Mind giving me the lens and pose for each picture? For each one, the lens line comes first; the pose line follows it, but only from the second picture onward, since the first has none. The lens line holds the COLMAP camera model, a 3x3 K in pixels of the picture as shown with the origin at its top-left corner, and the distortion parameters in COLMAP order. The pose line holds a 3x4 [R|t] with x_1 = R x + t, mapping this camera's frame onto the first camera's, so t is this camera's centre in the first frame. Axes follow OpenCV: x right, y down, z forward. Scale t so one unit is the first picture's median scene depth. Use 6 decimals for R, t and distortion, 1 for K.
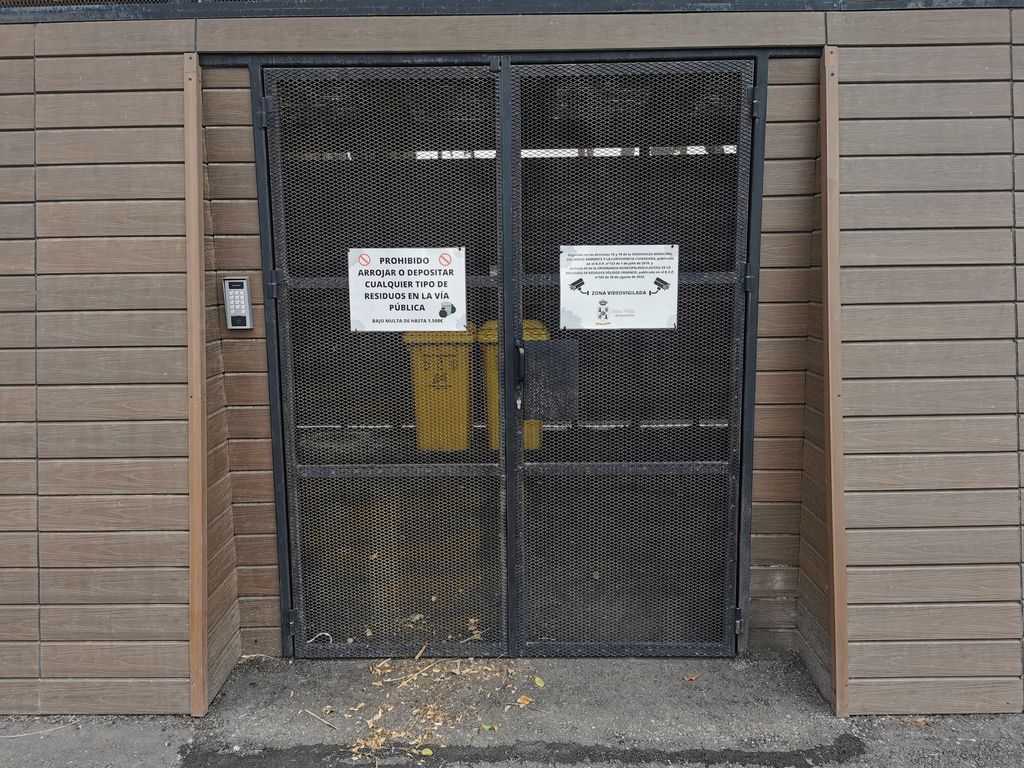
lens RADIAL K [[789.8, 0, 511.9], [0, 789.8, 382.7], [0, 0, 1]] dist [0.052490, -0.069242]
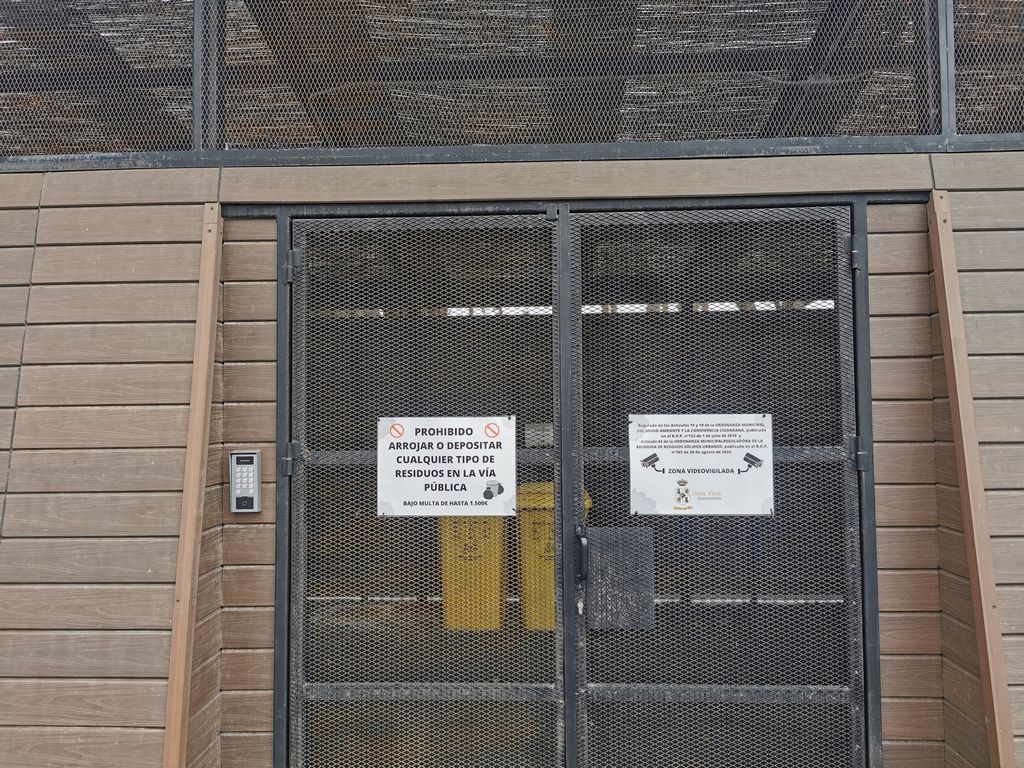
lens RADIAL K [[789.8, 0, 511.9], [0, 789.8, 382.7], [0, 0, 1]] dist [0.052490, -0.069242]
pose [[0.999582, 0.000531, -0.028904, -0.038811], [-0.005960, 0.982138, -0.188070, -0.047210], [0.028288, 0.188164, 0.981730, 0.163581]]
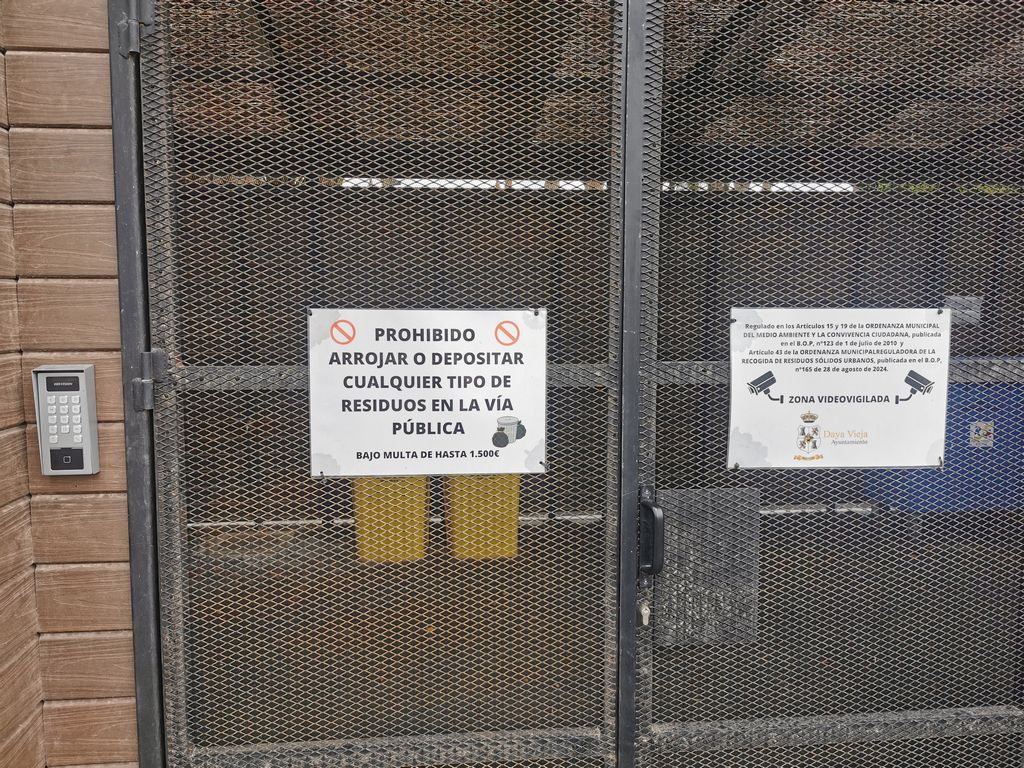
lens RADIAL K [[789.0, 0, 509.2], [0, 789.0, 379.7], [0, 0, 1]] dist [0.080304, -0.121744]
pose [[0.993938, 0.002002, 0.109923, -0.137962], [0.004742, 0.998123, -0.061054, -0.095635], [-0.109839, 0.061205, 0.992063, 0.505495]]
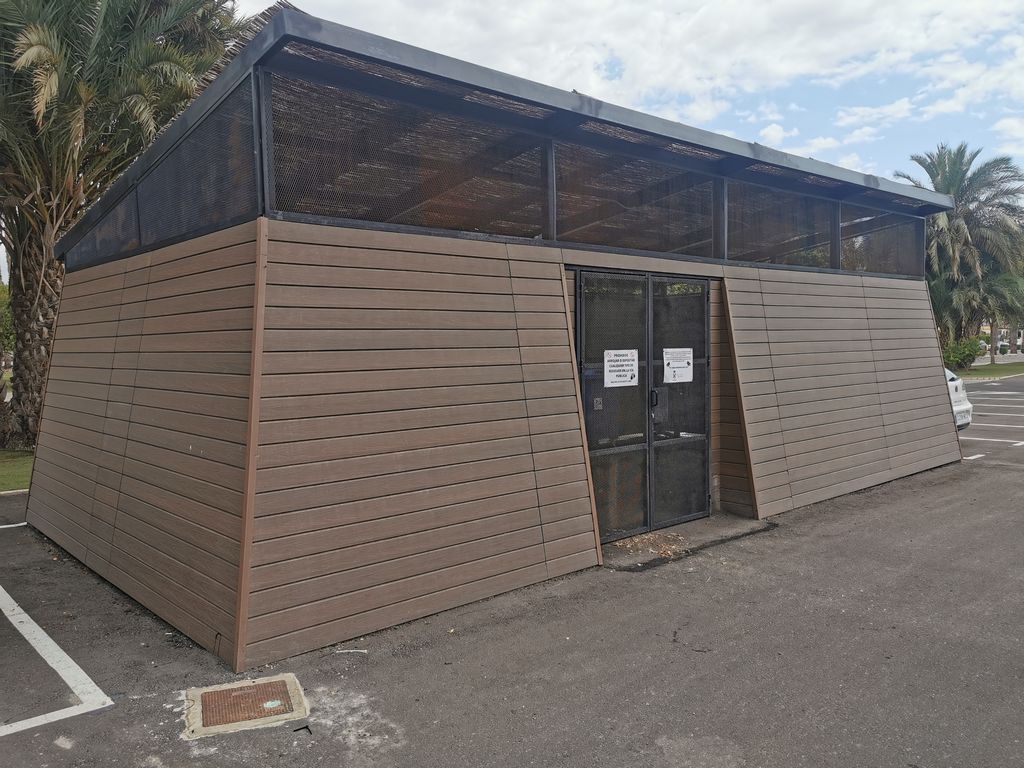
lens RADIAL K [[789.8, 0, 511.9], [0, 789.8, 382.7], [0, 0, 1]] dist [0.052490, -0.069242]
pose [[0.737139, -0.031874, 0.674989, -1.910882], [0.105352, 0.992093, -0.068204, 0.046603], [-0.667478, 0.121387, 0.734669, -0.456539]]
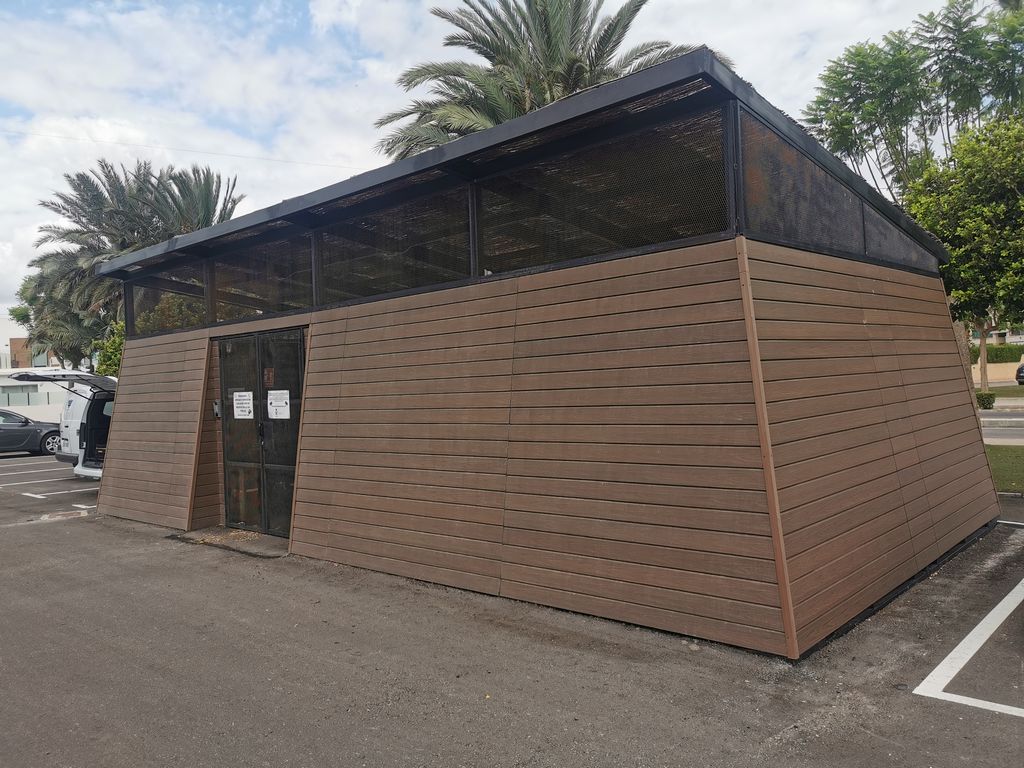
lens RADIAL K [[789.0, 0, 509.2], [0, 789.0, 379.7], [0, 0, 1]] dist [0.080304, -0.121744]
pose [[0.736117, -0.020097, -0.676555, 2.780138], [-0.060015, 0.993684, -0.094816, 0.016828], [0.674188, 0.110399, 0.730262, -0.596318]]
